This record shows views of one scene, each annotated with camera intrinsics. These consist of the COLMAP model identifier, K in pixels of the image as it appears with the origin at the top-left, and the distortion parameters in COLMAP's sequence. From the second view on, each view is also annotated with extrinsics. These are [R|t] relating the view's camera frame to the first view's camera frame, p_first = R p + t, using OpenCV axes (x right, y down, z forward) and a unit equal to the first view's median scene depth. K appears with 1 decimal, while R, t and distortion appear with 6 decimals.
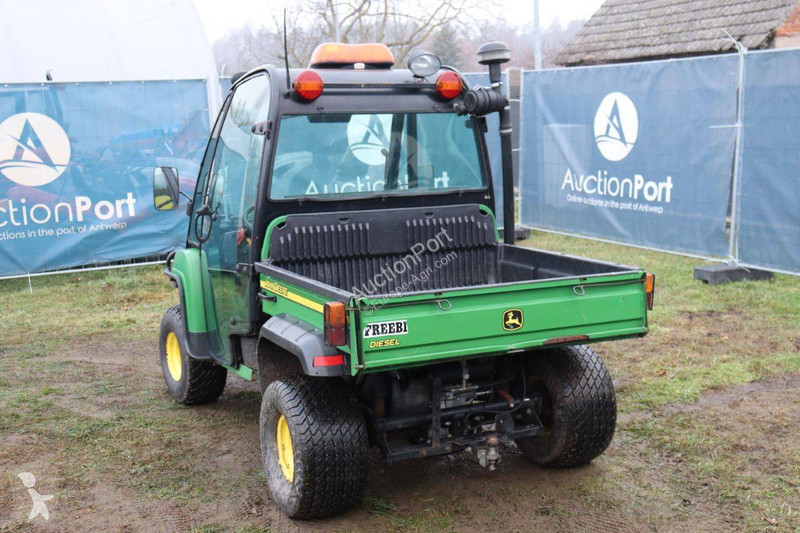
lens RADIAL K [[998.0, 0, 400.0], [0, 998.0, 266.5], [0, 0, 1]] dist [0.020472, 0.092216]
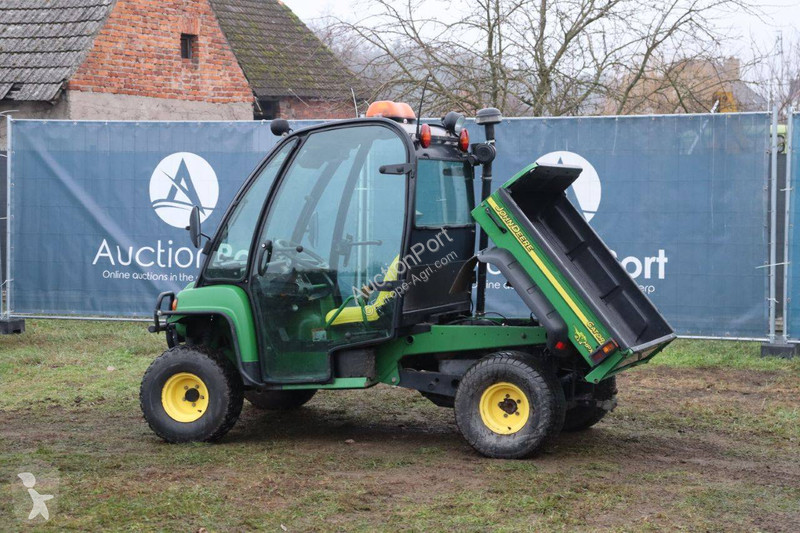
lens RADIAL K [[1752.9, 0, 400.0], [0, 1752.9, 266.5], [0, 0, 1]] dist [0.384293, 0.150988]
pose [[0.709314, -0.008402, 0.704842, -1.521964], [0.090139, 0.992801, -0.078877, 0.138053], [-0.699105, 0.119482, 0.704965, -0.462940]]
